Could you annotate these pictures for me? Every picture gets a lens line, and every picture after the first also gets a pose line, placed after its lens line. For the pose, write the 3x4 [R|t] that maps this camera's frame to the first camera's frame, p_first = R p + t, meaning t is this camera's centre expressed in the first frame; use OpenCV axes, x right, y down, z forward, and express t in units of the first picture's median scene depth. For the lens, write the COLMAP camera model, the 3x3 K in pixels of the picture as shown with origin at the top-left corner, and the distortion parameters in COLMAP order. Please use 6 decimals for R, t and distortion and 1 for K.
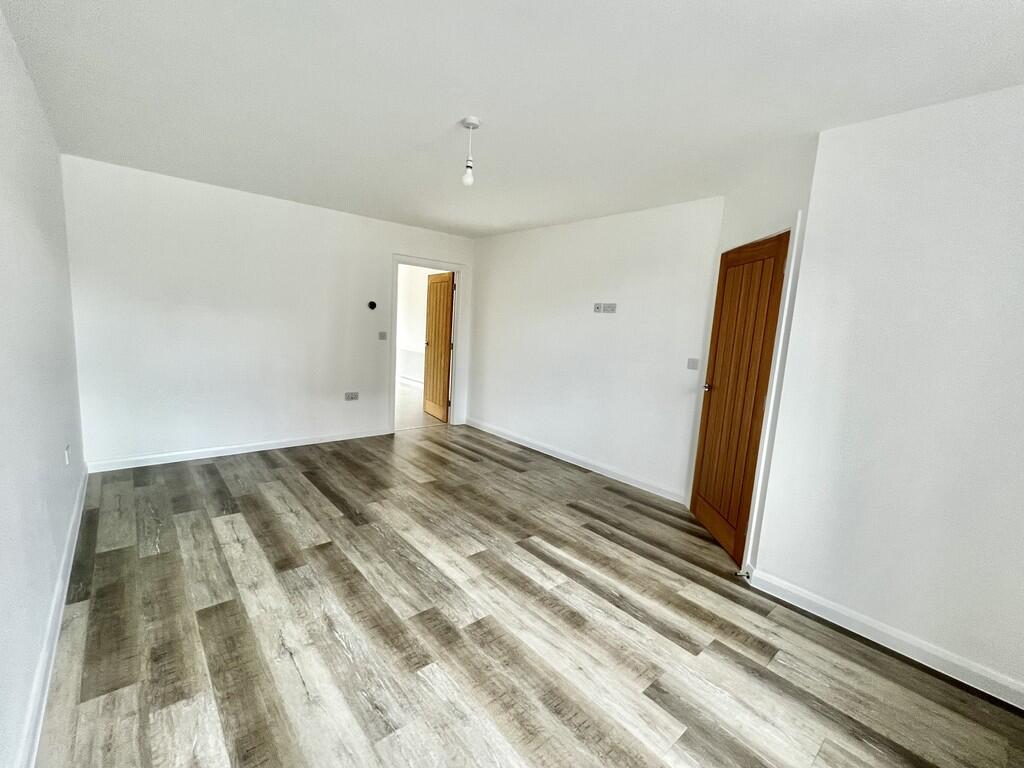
lens RADIAL K [[415.6, 0, 509.9], [0, 415.6, 384.6], [0, 0, 1]] dist [0.000223, 0.000025]
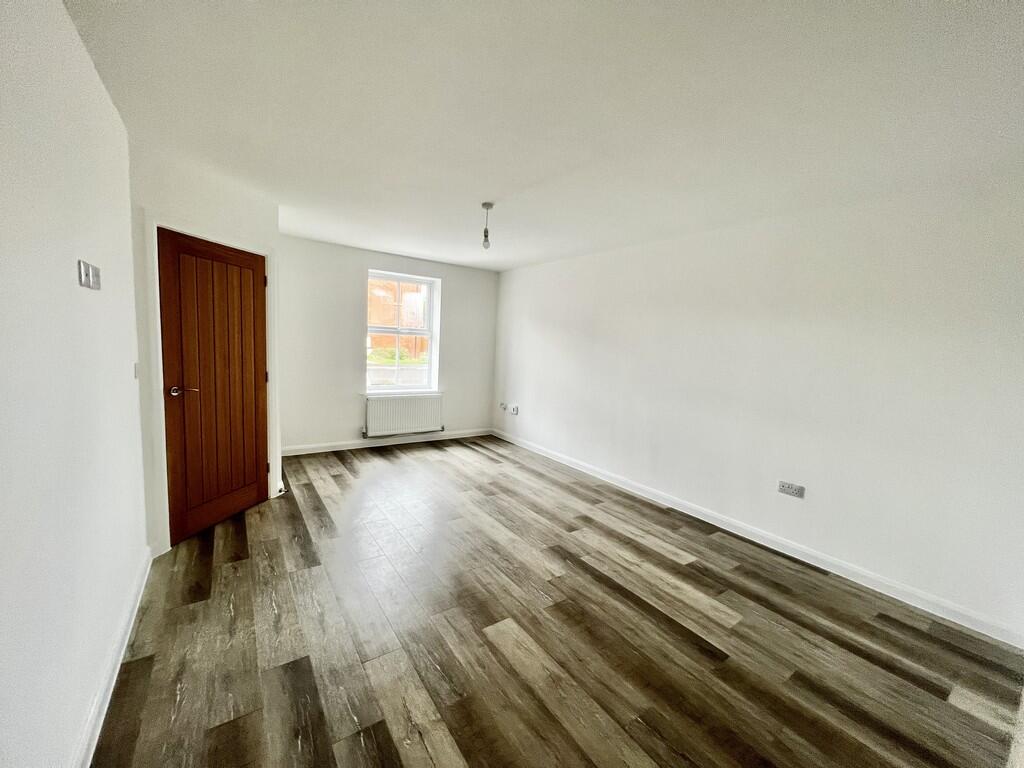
lens RADIAL K [[415.6, 0, 509.9], [0, 415.6, 384.6], [0, 0, 1]] dist [0.000223, 0.000025]
pose [[-0.986834, -0.122120, 0.106048, -0.321272], [-0.090960, 0.961196, 0.260438, -0.338283], [-0.133738, 0.247363, -0.959649, 2.026596]]
